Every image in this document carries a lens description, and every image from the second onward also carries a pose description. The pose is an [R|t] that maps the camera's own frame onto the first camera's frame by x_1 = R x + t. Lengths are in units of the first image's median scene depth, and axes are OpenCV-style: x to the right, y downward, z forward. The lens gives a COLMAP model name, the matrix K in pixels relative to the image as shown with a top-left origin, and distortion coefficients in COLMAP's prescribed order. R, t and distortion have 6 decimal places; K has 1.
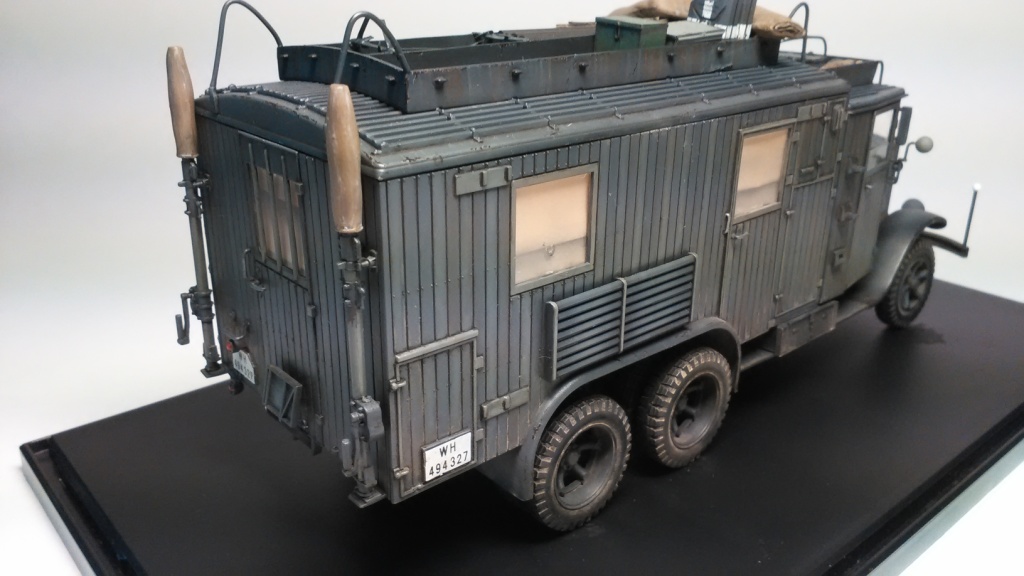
lens RADIAL K [[862.2, 0, 512.0], [0, 862.2, 288.0], [0, 0, 1]] dist [0.112999, -0.274723]
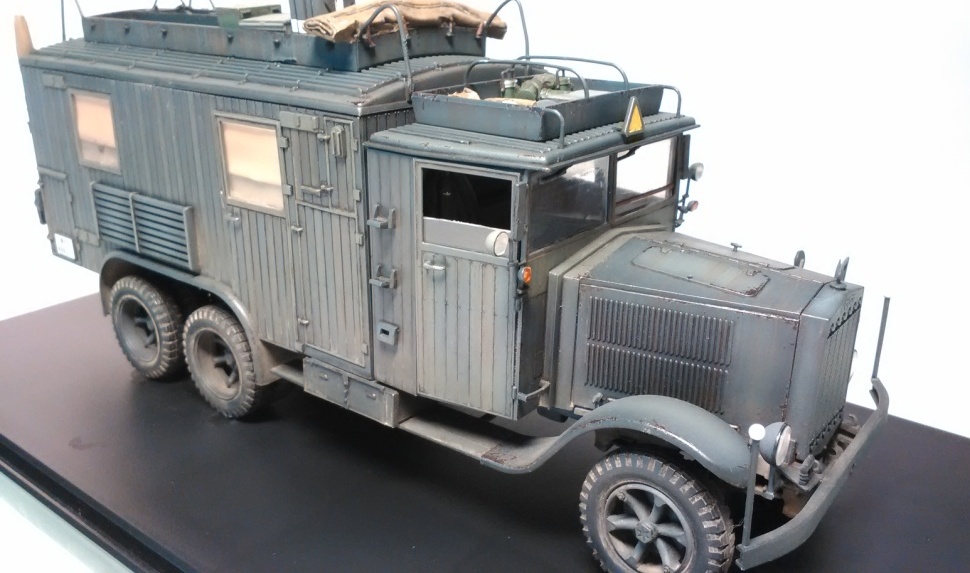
lens RADIAL K [[858.7, 0, 485.0], [0, 858.7, 286.5], [0, 0, 1]] dist [0.012207, -0.005205]
pose [[0.186947, 0.329372, -0.925508, 1.464686], [-0.365391, 0.897837, 0.245718, -0.394686], [0.911888, 0.292236, 0.288198, 1.144175]]
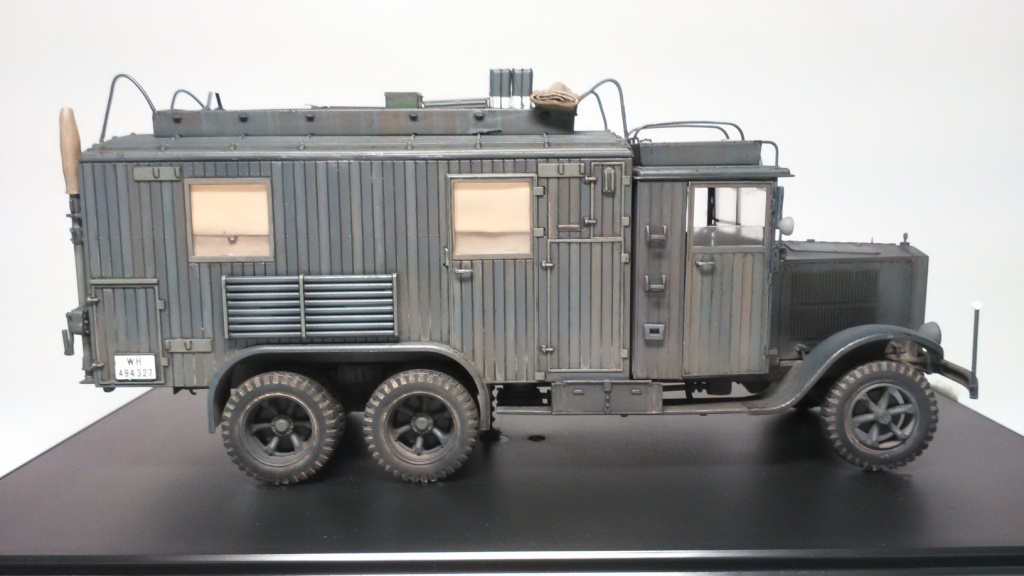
lens RADIAL K [[862.2, 0, 512.0], [0, 862.2, 288.0], [0, 0, 1]] dist [0.112999, -0.274723]
pose [[0.745800, 0.070316, -0.662448, 1.191720], [-0.224507, 0.962771, -0.150561, 0.129446], [0.627199, 0.261013, 0.733821, 0.265472]]
